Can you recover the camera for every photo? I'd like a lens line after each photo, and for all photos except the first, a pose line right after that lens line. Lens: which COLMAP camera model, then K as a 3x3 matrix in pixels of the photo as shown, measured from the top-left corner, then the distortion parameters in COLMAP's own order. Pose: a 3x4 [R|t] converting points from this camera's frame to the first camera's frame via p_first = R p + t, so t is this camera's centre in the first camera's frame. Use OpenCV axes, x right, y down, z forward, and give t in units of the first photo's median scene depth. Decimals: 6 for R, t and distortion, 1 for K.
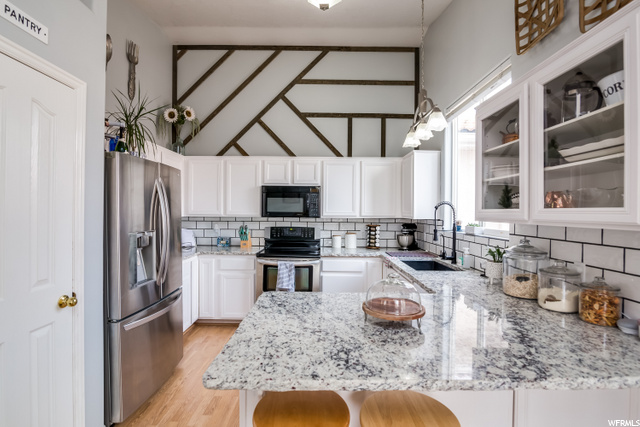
lens RADIAL K [[303.1, 0, 320.0], [0, 303.1, 213.5], [0, 0, 1]] dist [-0.023797, 0.000419]
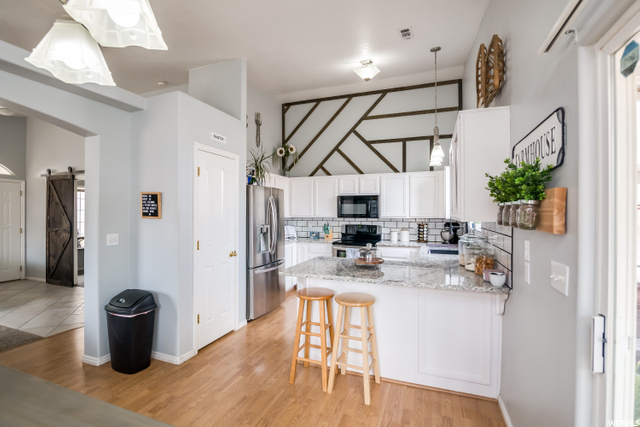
lens RADIAL K [[299.0, 0, 320.0], [0, 299.0, 213.5], [0, 0, 1]] dist [-0.021550, 0.000562]
pose [[0.934463, -0.006970, -0.355993, 0.233163], [0.004635, 0.999962, -0.007412, 0.002185], [0.356031, 0.005277, 0.934459, -0.356238]]
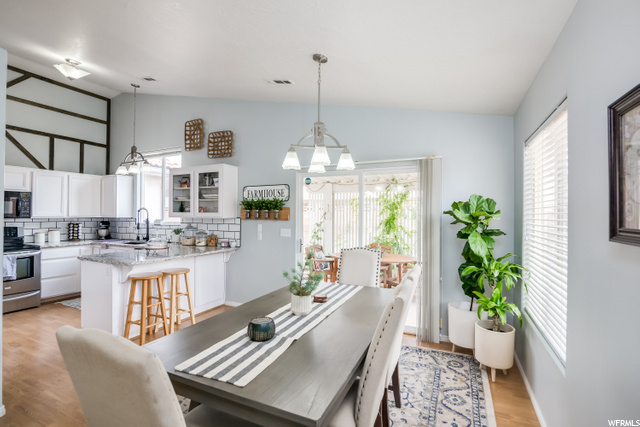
lens RADIAL K [[299.0, 0, 320.0], [0, 299.0, 213.5], [0, 0, 1]] dist [-0.021550, 0.000562]
pose [[0.417622, -0.003422, 0.908615, -0.582047], [0.002491, 0.999993, 0.002621, -0.004324], [-0.908618, 0.001168, 0.417628, -0.547188]]
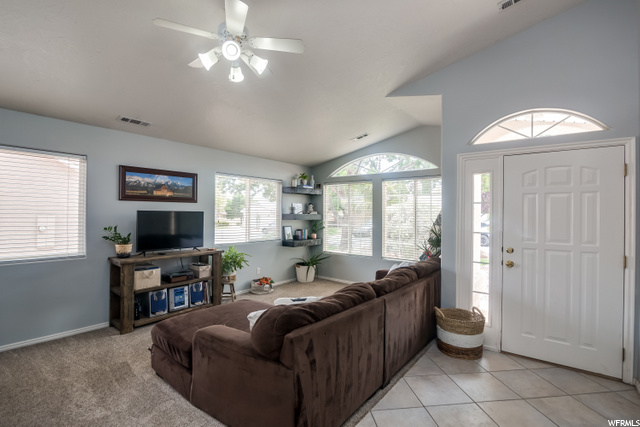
lens RADIAL K [[299.0, 0, 320.0], [0, 299.0, 213.5], [0, 0, 1]] dist [-0.021550, 0.000562]
pose [[-0.623073, -0.017451, -0.781969, -0.947405], [-0.021213, 0.999760, -0.005409, -0.011992], [0.781876, 0.013218, -0.623294, 0.442756]]
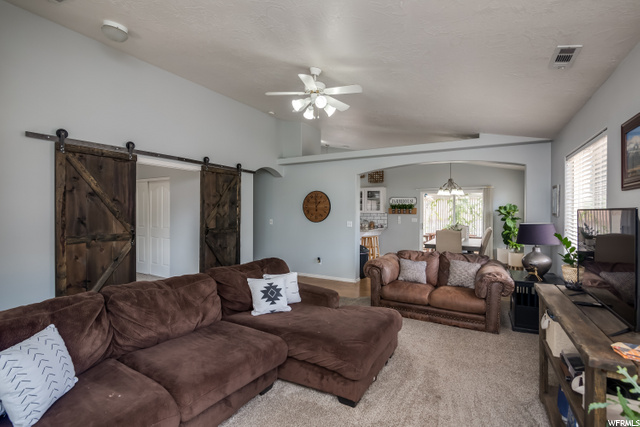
lens RADIAL K [[299.0, 0, 320.0], [0, 299.0, 213.5], [0, 0, 1]] dist [-0.021550, 0.000562]
pose [[0.494811, -0.013897, 0.868890, -2.010054], [0.004931, 0.999901, 0.013185, -0.015739], [-0.868987, -0.002239, 0.494830, -0.478351]]
